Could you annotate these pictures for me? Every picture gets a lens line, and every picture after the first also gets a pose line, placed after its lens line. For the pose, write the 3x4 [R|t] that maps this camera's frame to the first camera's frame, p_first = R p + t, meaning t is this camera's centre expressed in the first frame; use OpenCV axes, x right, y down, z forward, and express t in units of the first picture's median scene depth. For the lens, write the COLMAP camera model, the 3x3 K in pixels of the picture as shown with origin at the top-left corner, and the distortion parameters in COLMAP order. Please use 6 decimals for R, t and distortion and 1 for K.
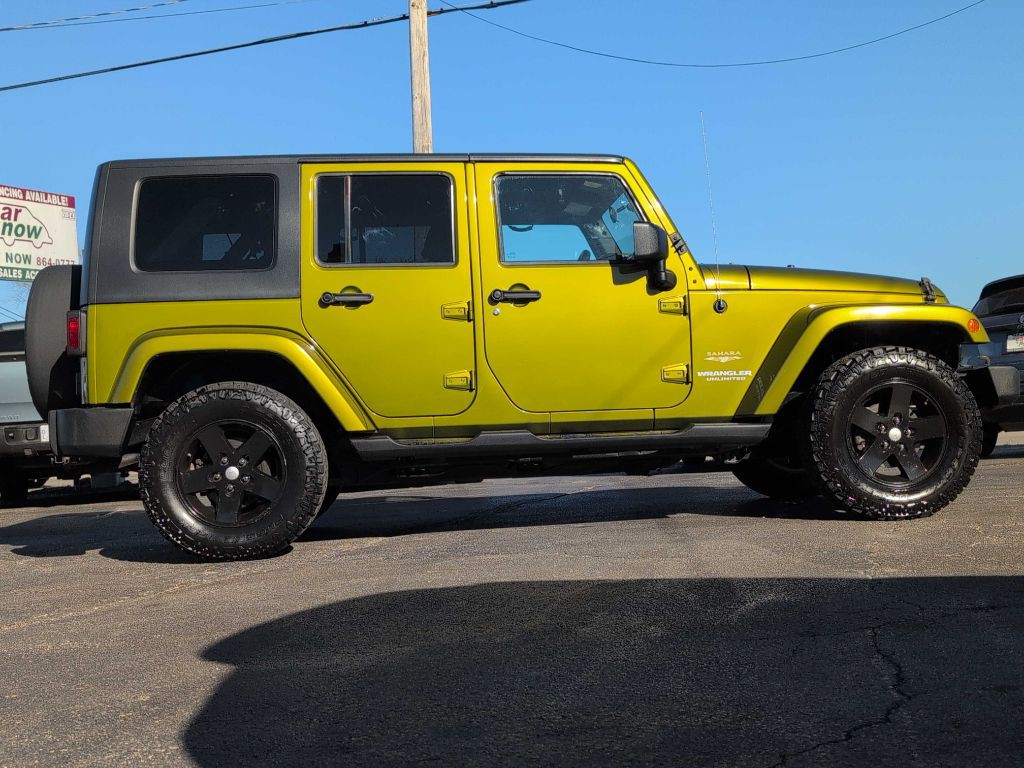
lens RADIAL K [[1310.6, 0, 510.8], [0, 1310.6, 375.8], [0, 0, 1]] dist [0.009303, 0.000000]
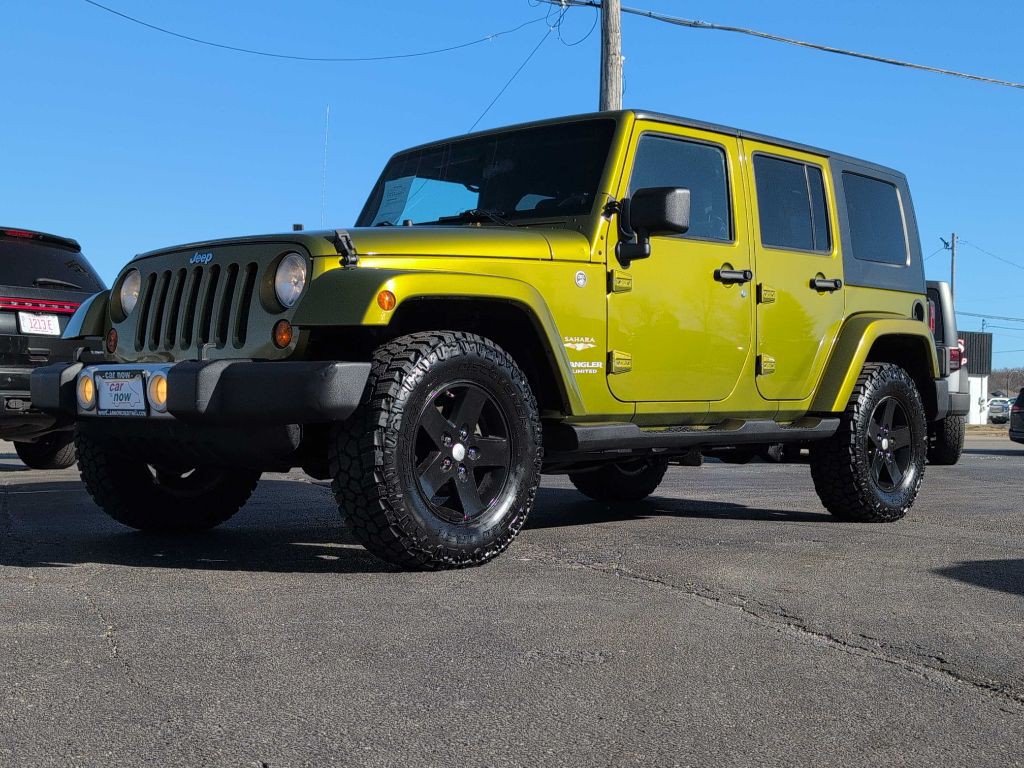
lens RADIAL K [[1310.6, 0, 498.1], [0, 1310.6, 379.1], [0, 0, 1]] dist [0.009303, 0.000000]
pose [[0.775464, 0.082219, 0.626016, -0.573632], [-0.082328, 0.996187, -0.028854, 0.039947], [-0.626001, -0.029163, 0.779277, 0.236723]]
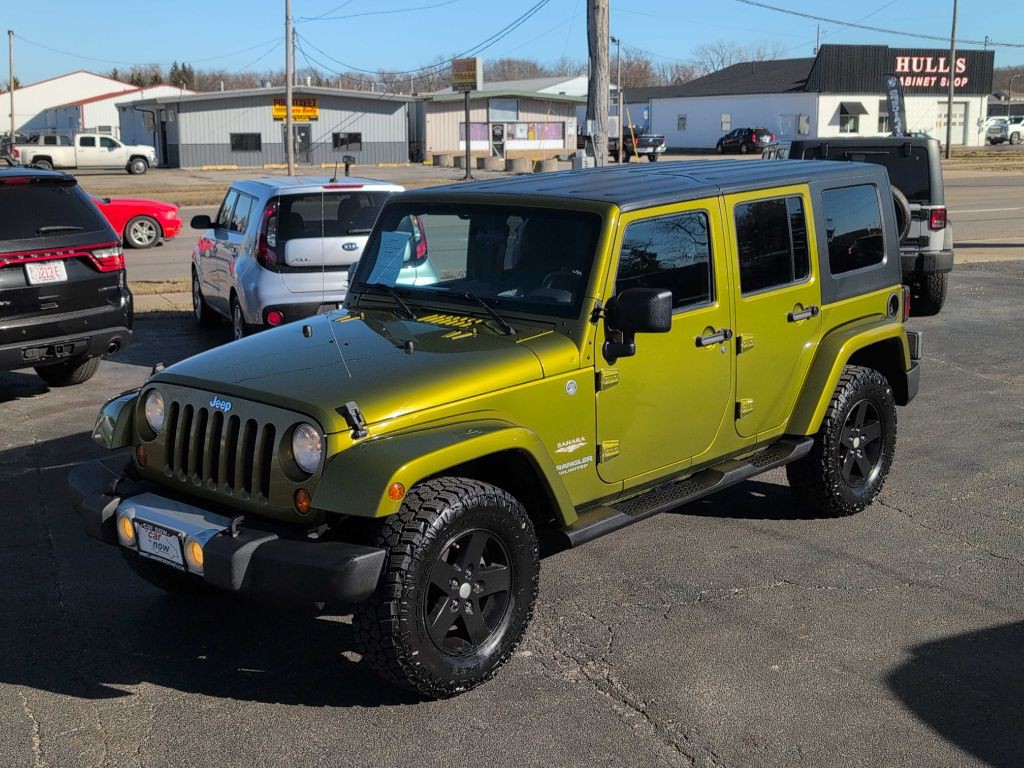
lens RADIAL K [[1310.6, 0, 492.8], [0, 1310.6, 390.7], [0, 0, 1]] dist [0.009303, 0.000000]
pose [[0.775140, -0.081835, 0.626467, -0.610960], [-0.052610, 0.979771, 0.193083, -0.168955], [-0.629595, -0.182625, 0.755154, 0.216229]]
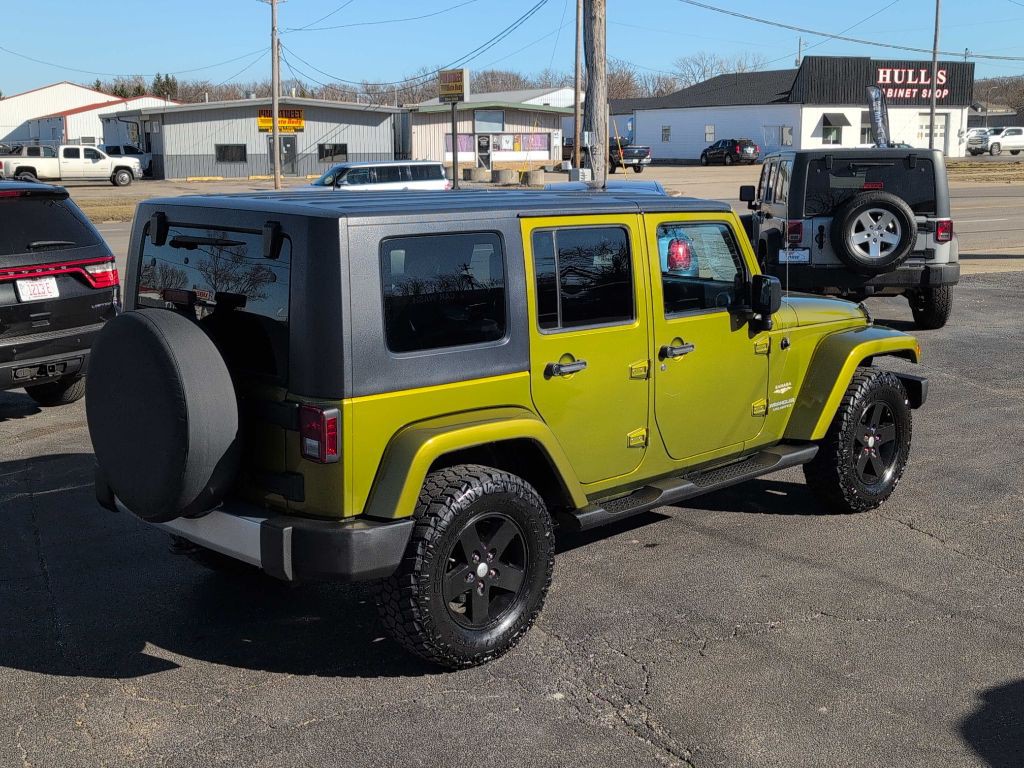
lens RADIAL K [[1310.6, 0, 505.0], [0, 1310.6, 374.7], [0, 0, 1]] dist [0.009303, 0.000000]
pose [[0.761140, -0.072416, 0.644532, -0.604308], [-0.052473, 0.983614, 0.172481, -0.168823], [-0.646461, -0.165103, 0.744868, 0.260539]]
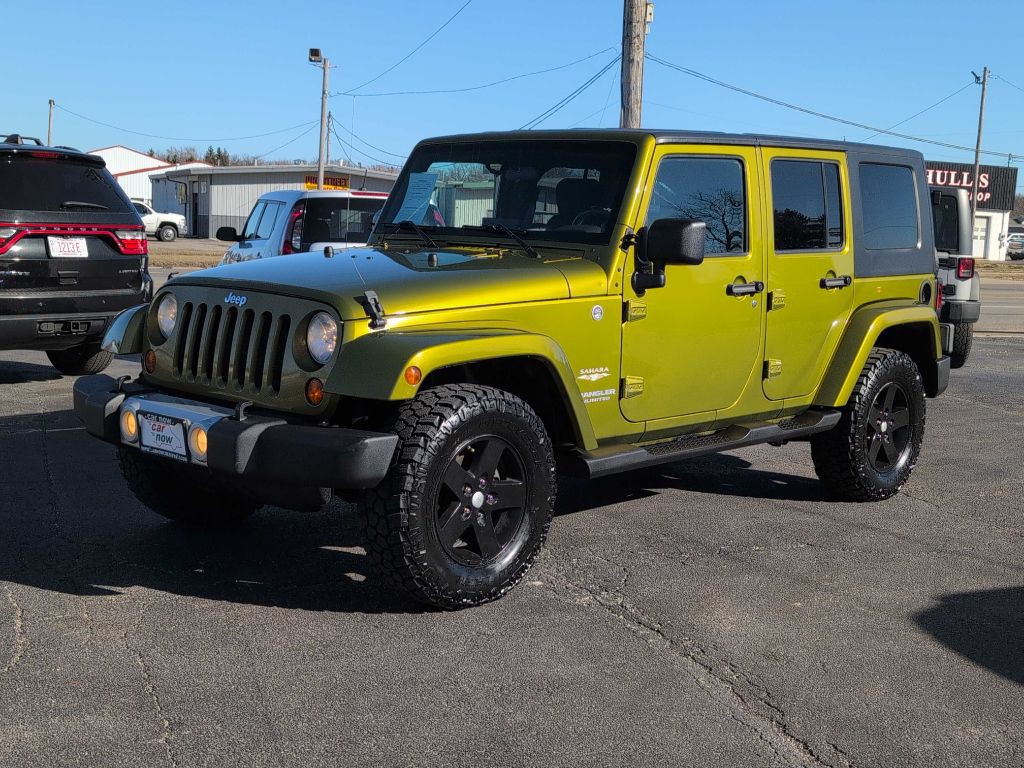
lens RADIAL K [[1310.6, 0, 508.5], [0, 1310.6, 388.1], [0, 0, 1]] dist [0.009303, 0.000000]
pose [[0.777055, 0.006168, 0.629403, -0.603187], [-0.103869, 0.987499, 0.118559, -0.072088], [-0.620803, -0.157502, 0.767982, 0.218989]]
